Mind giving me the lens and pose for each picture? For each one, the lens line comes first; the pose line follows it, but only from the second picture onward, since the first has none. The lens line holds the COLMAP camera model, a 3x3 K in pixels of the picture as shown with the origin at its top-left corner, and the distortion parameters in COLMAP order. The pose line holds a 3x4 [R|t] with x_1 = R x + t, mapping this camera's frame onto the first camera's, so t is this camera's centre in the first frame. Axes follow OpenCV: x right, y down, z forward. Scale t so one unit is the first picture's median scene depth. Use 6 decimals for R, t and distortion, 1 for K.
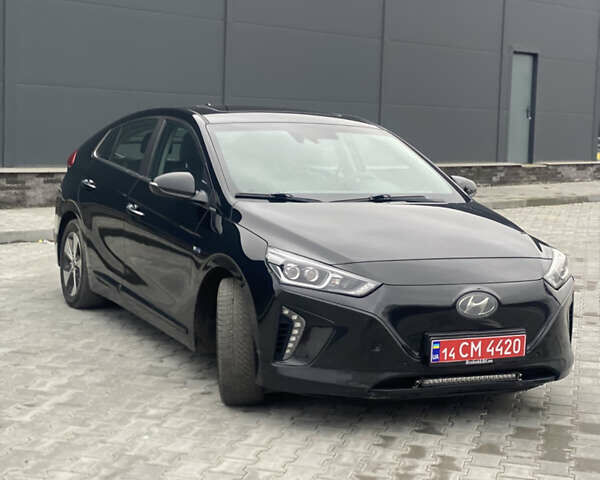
lens RADIAL K [[1176.4, 0, 300.0], [0, 1176.4, 235.0], [0, 0, 1]] dist [0.153959, 0.000000]
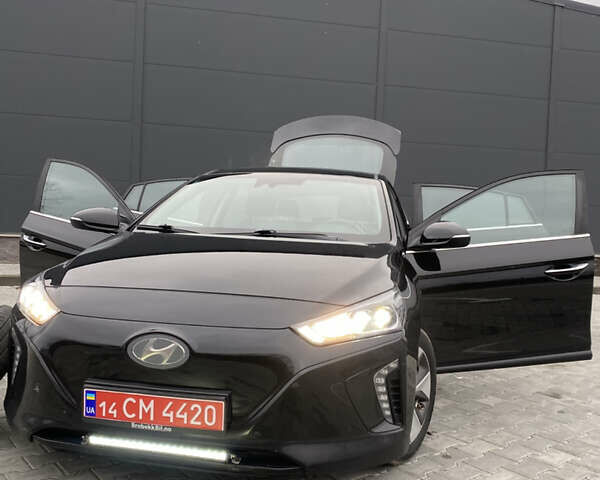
lens RADIAL K [[603.6, 0, 305.0], [0, 603.6, 245.1], [0, 0, 1]] dist [0.018797, 0.000000]
pose [[0.794175, 0.017127, -0.607447, 0.457131], [-0.073711, 0.994937, -0.068319, 0.010530], [0.603201, 0.099033, 0.791417, 0.734282]]
